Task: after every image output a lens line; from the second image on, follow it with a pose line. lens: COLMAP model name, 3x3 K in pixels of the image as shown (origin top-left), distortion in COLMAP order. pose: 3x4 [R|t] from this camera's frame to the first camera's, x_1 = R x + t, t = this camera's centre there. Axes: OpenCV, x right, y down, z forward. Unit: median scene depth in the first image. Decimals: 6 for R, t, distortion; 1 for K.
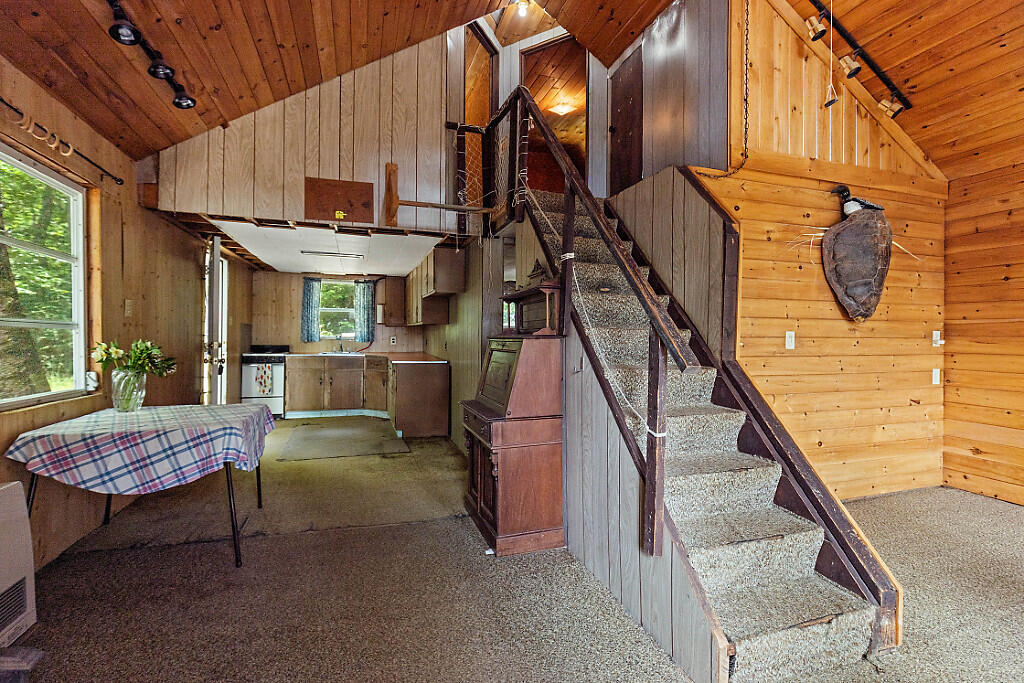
lens RADIAL K [[465.3, 0, 509.8], [0, 465.3, 348.5], [0, 0, 1]] dist [-0.000431, -0.000486]
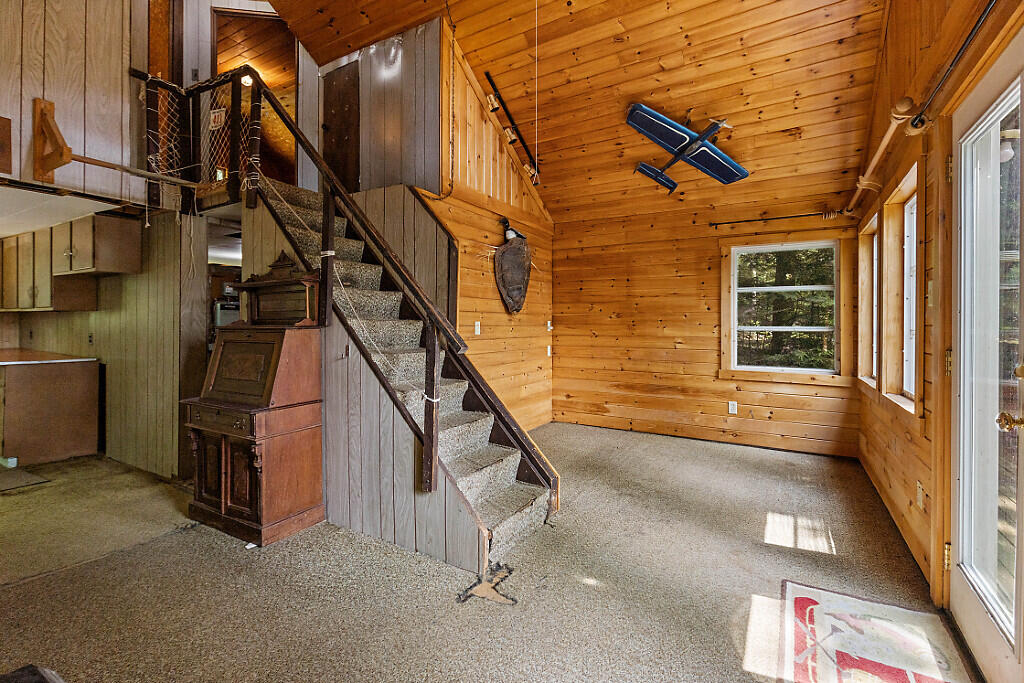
lens RADIAL K [[465.3, 0, 509.8], [0, 465.3, 348.5], [0, 0, 1]] dist [-0.000431, -0.000486]
pose [[0.755056, -0.038490, 0.654529, -0.215295], [0.020924, 0.999181, 0.034620, -0.002997], [-0.655326, -0.012444, 0.755244, -0.083756]]
